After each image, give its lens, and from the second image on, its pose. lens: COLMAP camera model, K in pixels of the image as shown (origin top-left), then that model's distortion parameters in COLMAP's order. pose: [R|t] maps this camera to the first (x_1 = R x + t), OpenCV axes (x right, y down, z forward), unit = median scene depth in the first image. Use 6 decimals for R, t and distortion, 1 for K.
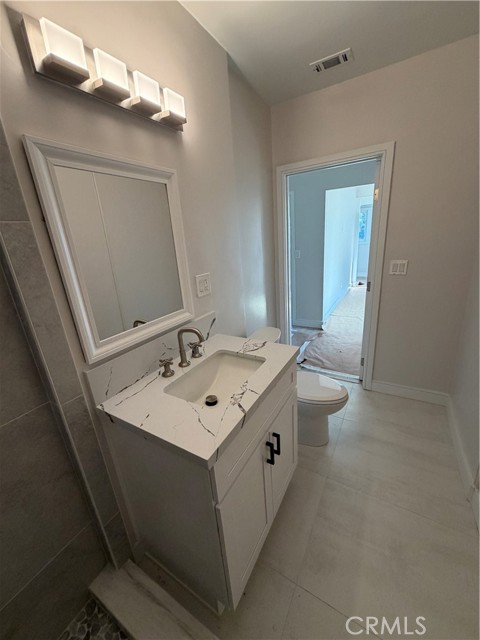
lens RADIAL K [[254.6, 0, 239.0], [0, 254.6, 319.1], [0, 0, 1]] dist [0.000000, 0.000082]
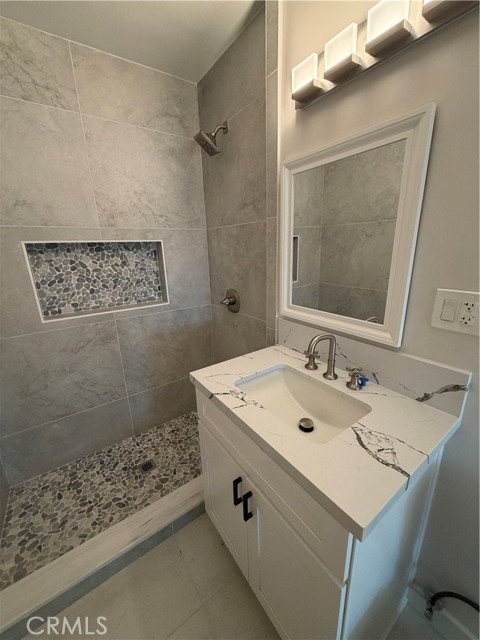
lens RADIAL K [[254.6, 0, 239.0], [0, 254.6, 319.1], [0, 0, 1]] dist [0.000000, 0.000082]
pose [[-0.408430, 0.333781, -0.849573, 0.592310], [-0.221359, 0.866741, 0.446944, -0.312116], [0.885542, 0.370607, -0.280118, 0.946001]]
